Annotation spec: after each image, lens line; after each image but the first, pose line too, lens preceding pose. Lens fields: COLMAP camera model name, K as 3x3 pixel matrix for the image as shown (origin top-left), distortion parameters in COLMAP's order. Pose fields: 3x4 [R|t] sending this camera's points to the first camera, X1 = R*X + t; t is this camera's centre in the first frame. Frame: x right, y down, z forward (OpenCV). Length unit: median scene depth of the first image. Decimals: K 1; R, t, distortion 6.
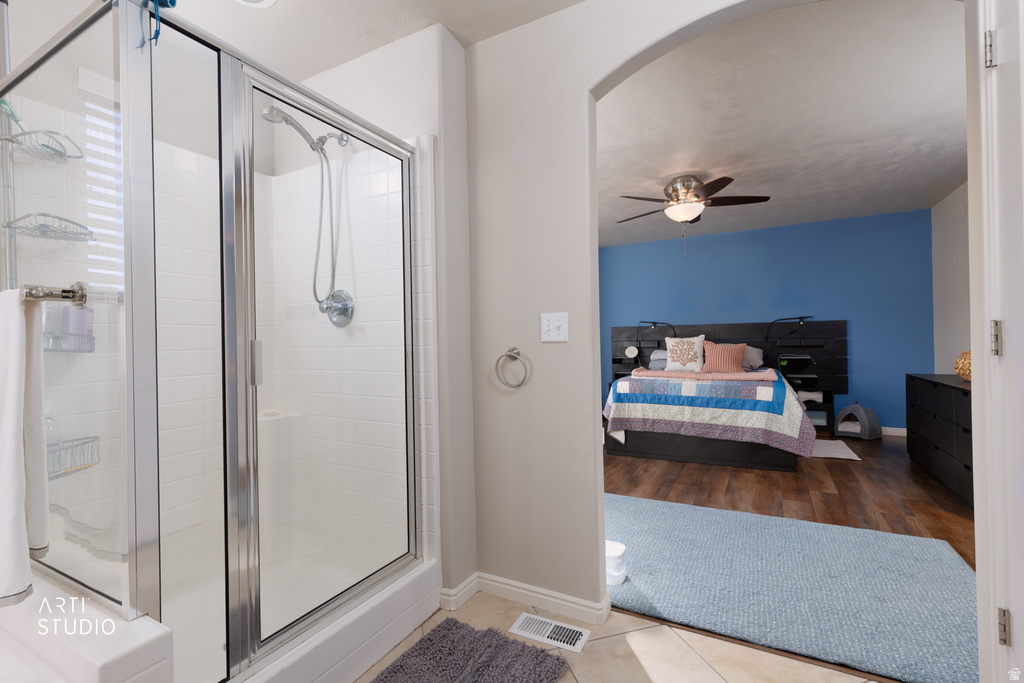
lens RADIAL K [[458.6, 0, 514.4], [0, 458.6, 342.7], [0, 0, 1]] dist [0.005272, -0.000364]
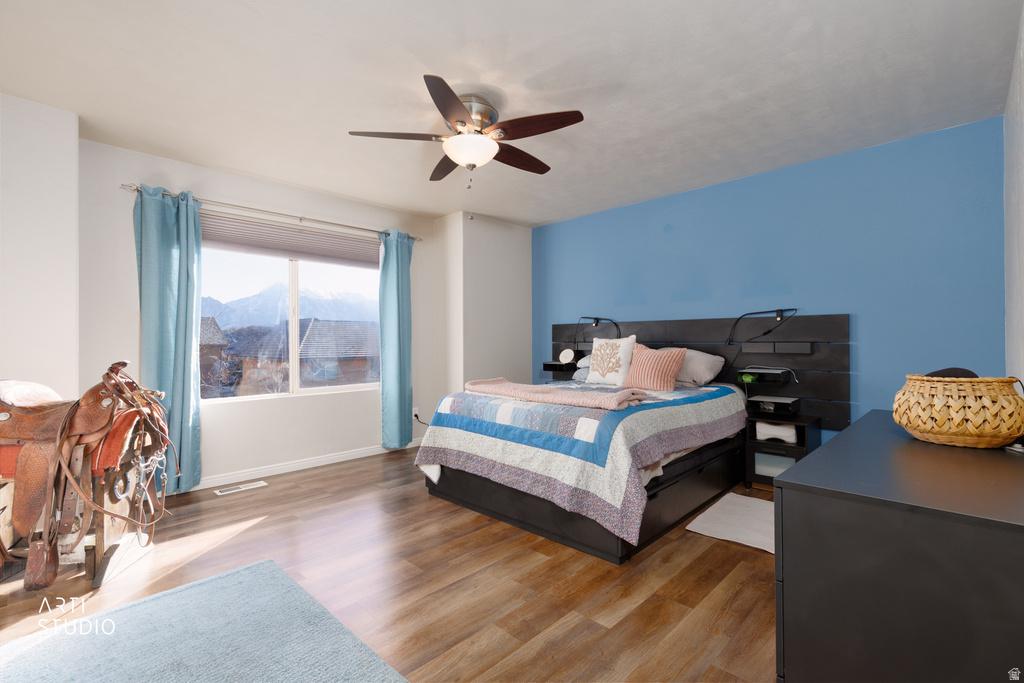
lens RADIAL K [[458.6, 0, 511.8], [0, 458.6, 340.9], [0, 0, 1]] dist [0.005272, -0.000364]
pose [[0.962098, 0.013605, -0.272363, 0.572923], [-0.013930, 0.999903, 0.000738, -0.008205], [0.272347, 0.003084, 0.962194, 0.345317]]
